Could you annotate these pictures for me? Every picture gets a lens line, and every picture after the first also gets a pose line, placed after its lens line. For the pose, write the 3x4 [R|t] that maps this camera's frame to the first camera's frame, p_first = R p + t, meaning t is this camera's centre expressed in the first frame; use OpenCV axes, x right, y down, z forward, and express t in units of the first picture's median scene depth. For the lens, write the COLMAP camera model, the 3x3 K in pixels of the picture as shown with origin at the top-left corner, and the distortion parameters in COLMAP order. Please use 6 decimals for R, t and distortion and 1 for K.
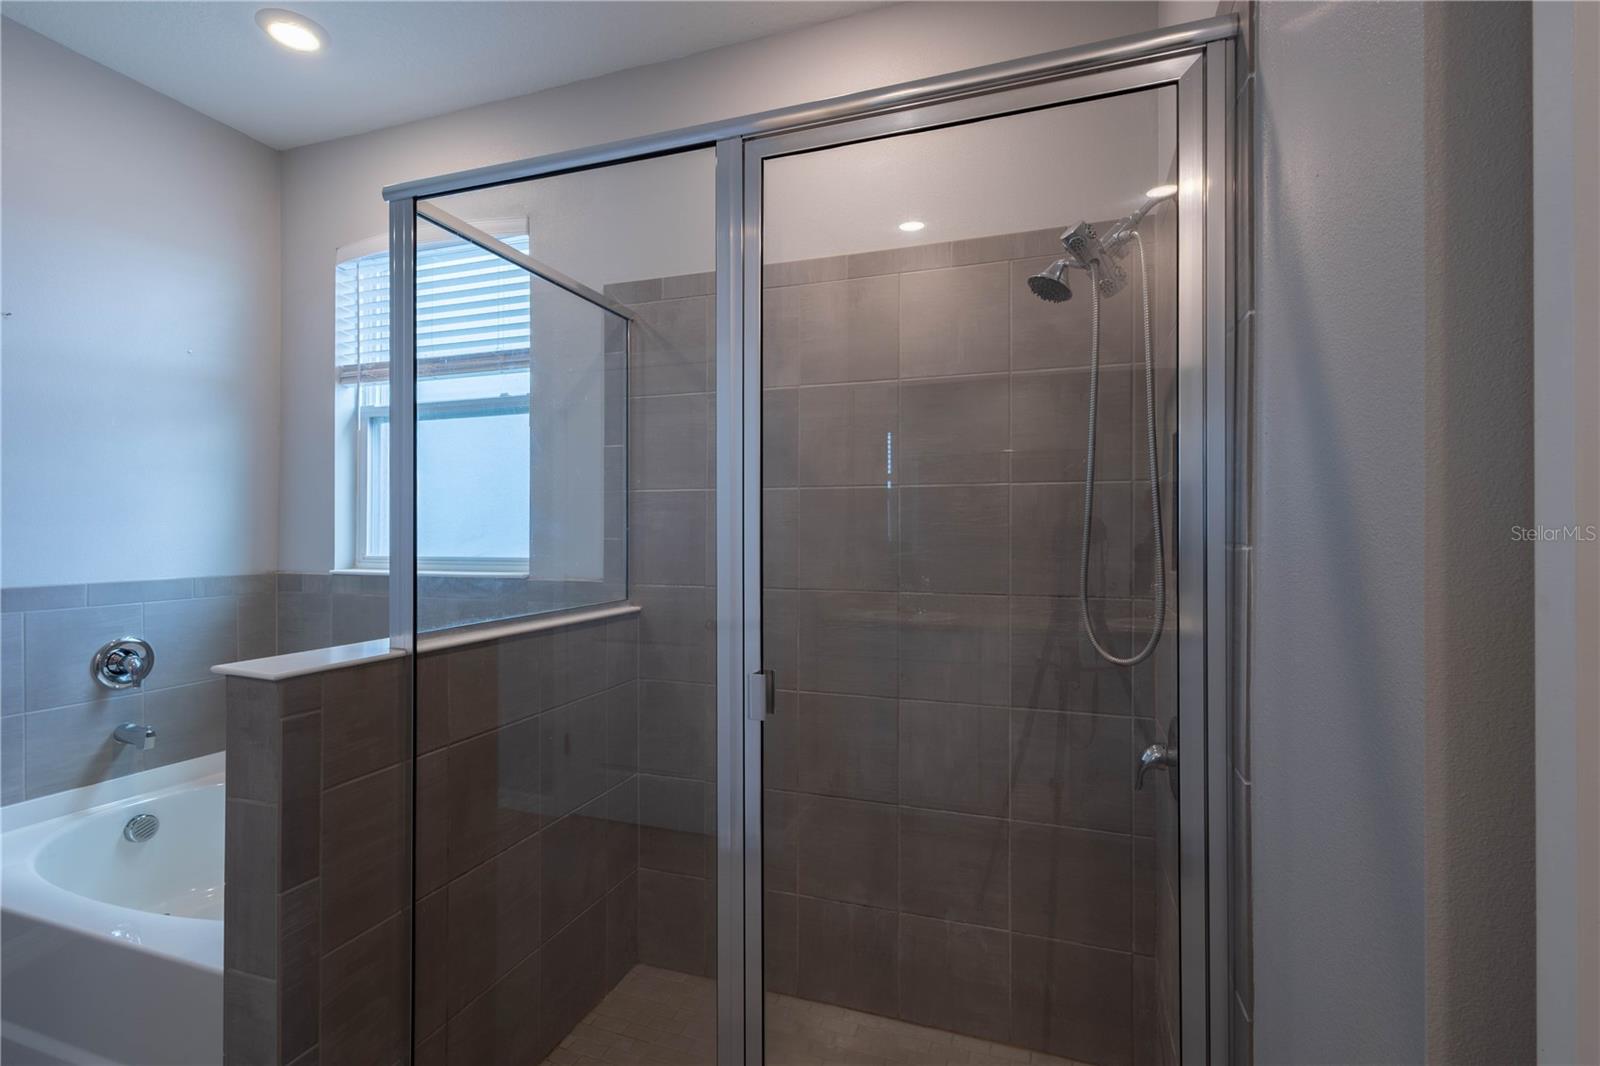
lens RADIAL K [[744.6, 0, 809.2], [0, 744.6, 538.1], [0, 0, 1]] dist [0.014380, -0.004539]
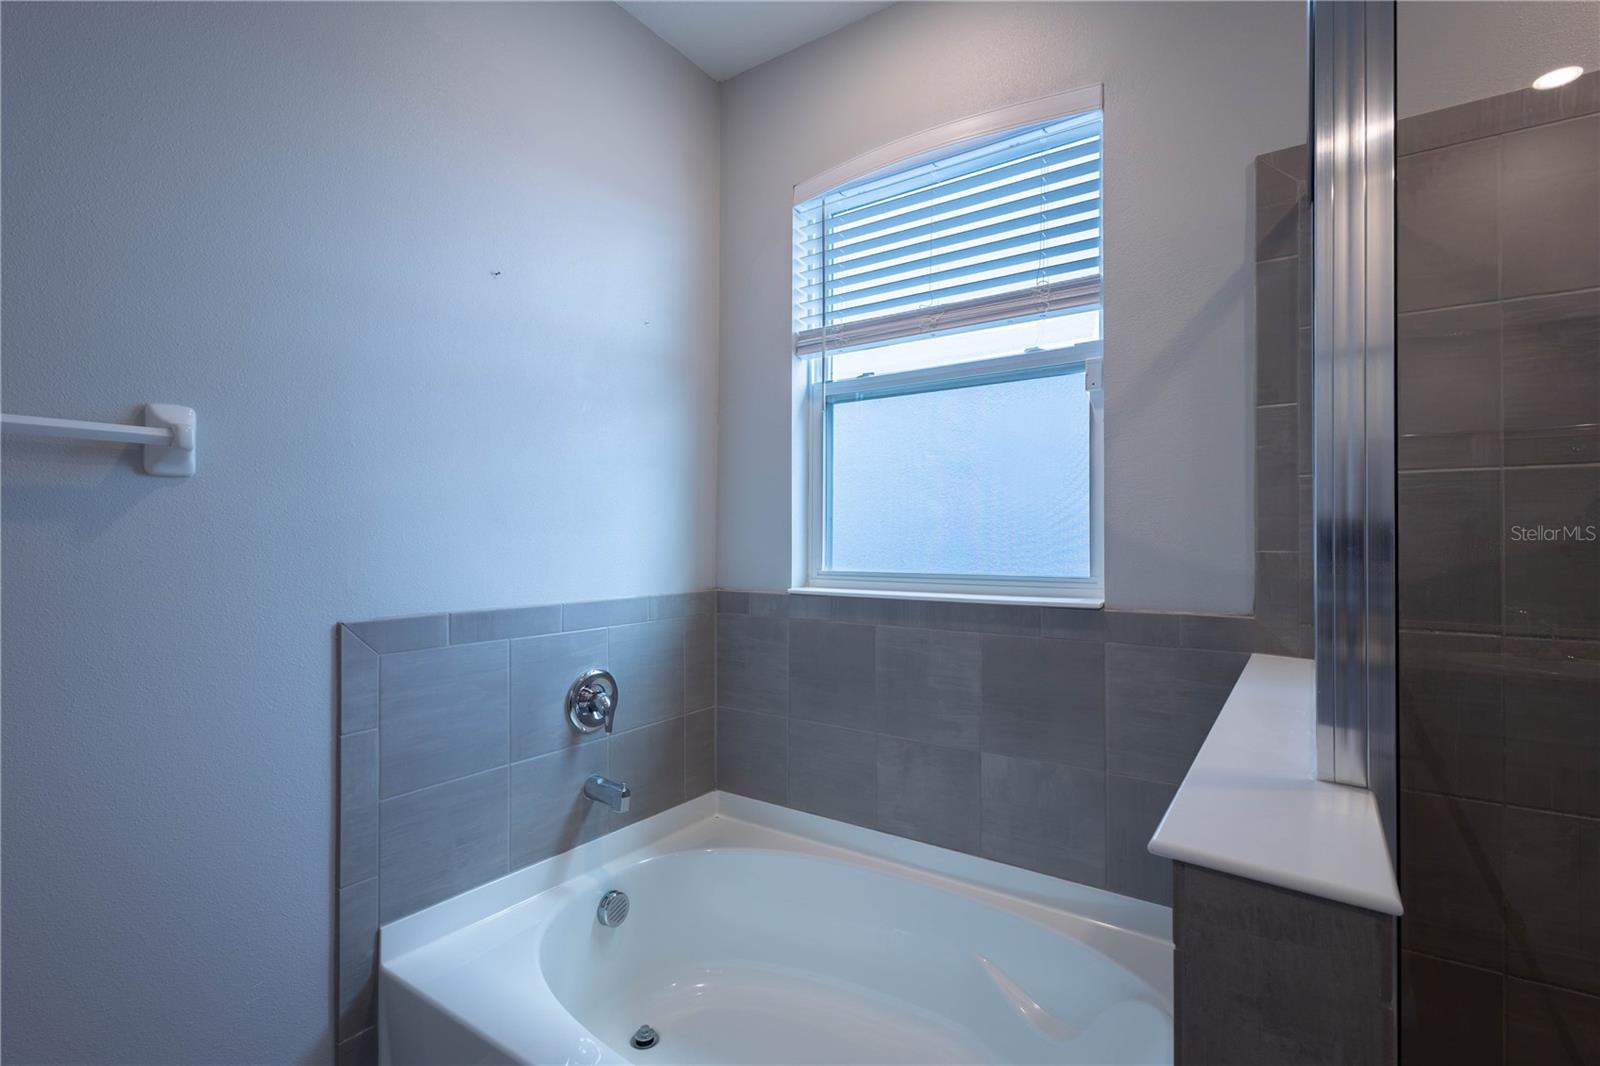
lens RADIAL K [[744.6, 0, 789.7], [0, 744.6, 529.5], [0, 0, 1]] dist [0.014380, -0.004539]
pose [[0.963518, -0.005230, -0.267593, -0.469117], [0.001171, 0.999882, -0.015325, -0.008224], [0.267642, 0.014453, 0.963410, 0.260599]]
